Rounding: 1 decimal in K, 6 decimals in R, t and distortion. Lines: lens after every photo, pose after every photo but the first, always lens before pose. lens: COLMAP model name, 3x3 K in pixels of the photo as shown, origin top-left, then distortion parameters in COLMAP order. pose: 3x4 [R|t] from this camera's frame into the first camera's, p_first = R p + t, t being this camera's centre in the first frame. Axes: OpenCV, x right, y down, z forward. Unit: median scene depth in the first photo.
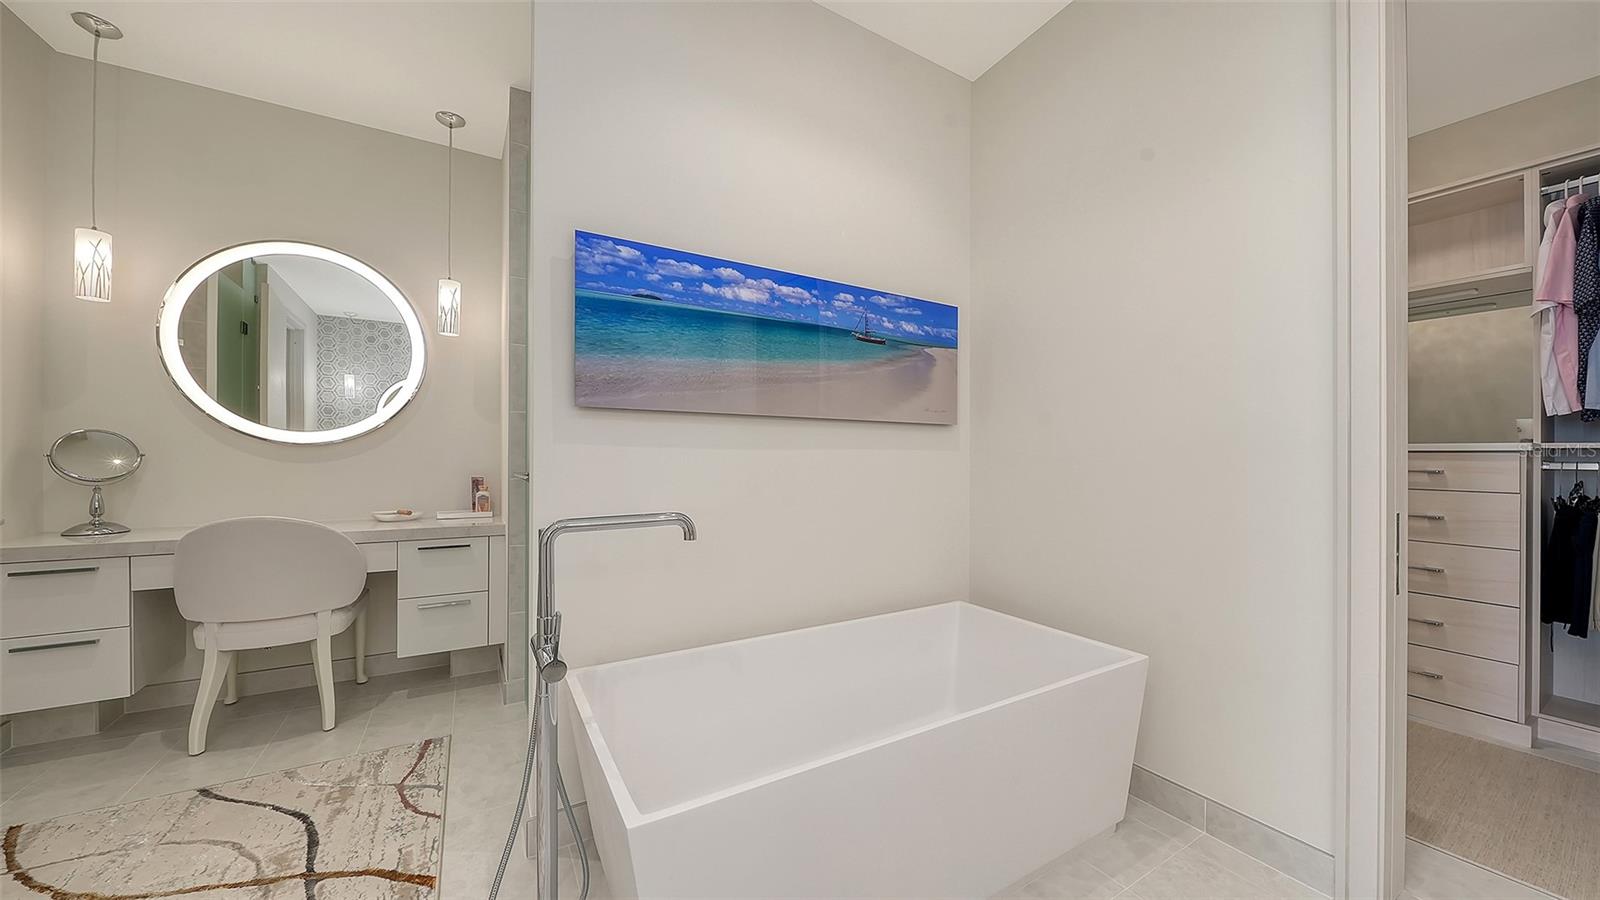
lens RADIAL K [[561.6, 0, 799.4], [0, 561.6, 452.2], [0, 0, 1]] dist [-0.003456, -0.000736]
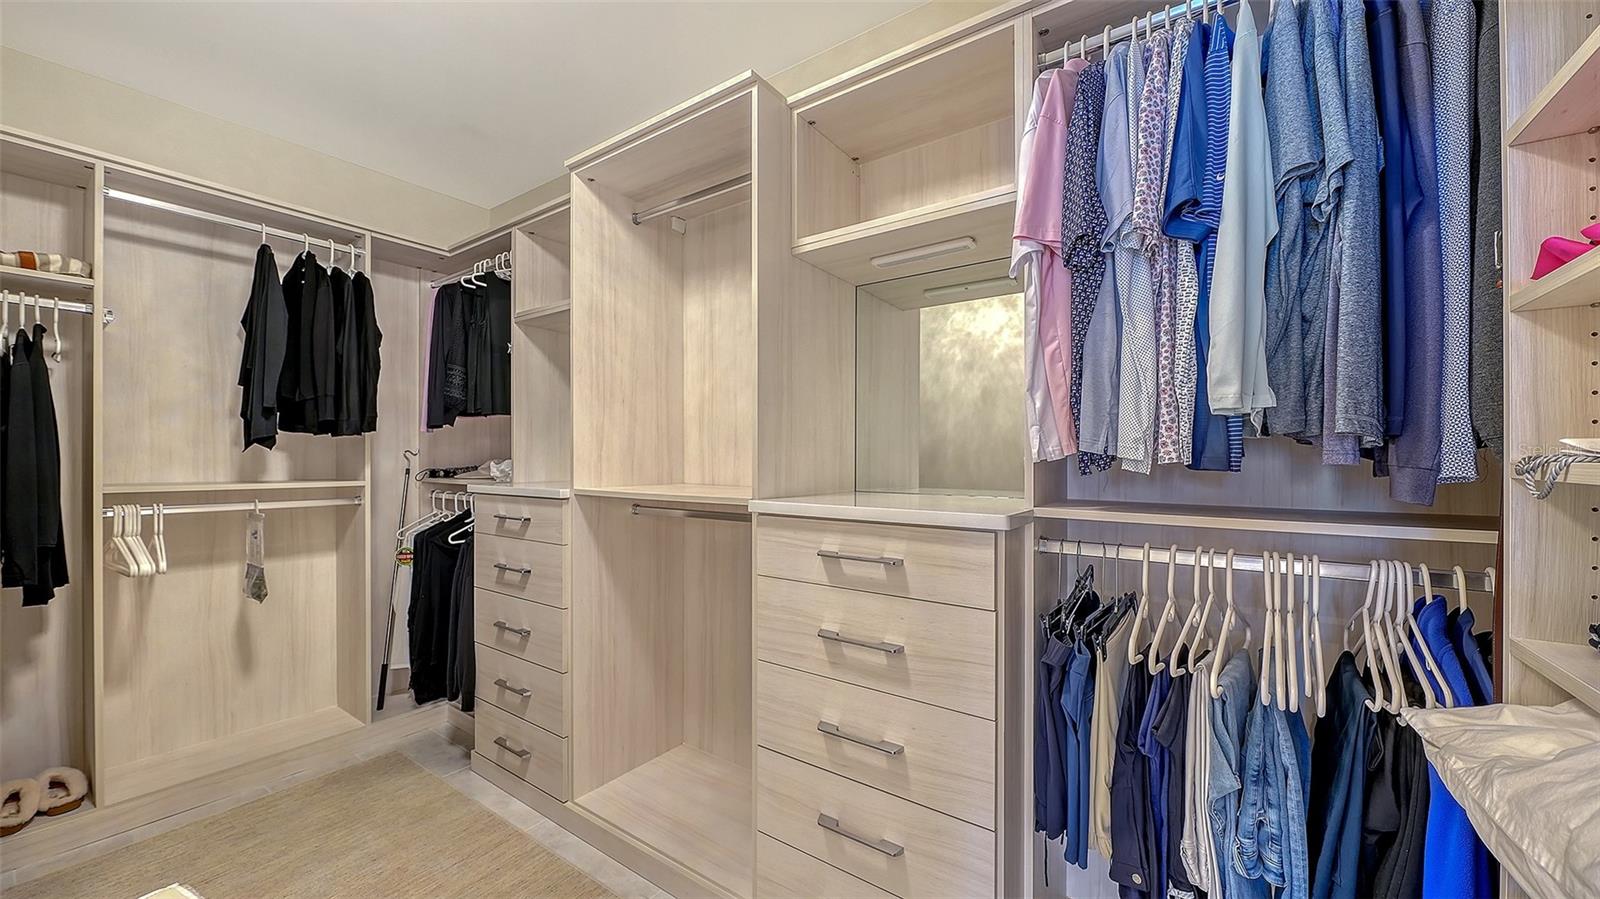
lens RADIAL K [[588.5, 0, 799.2], [0, 588.5, 466.0], [0, 0, 1]] dist [-0.004507, -0.000756]
pose [[0.917513, 0.000405, 0.397705, 0.777800], [0.000023, 0.999999, -0.001070, -0.051771], [-0.397705, 0.000991, 0.917513, 0.488283]]
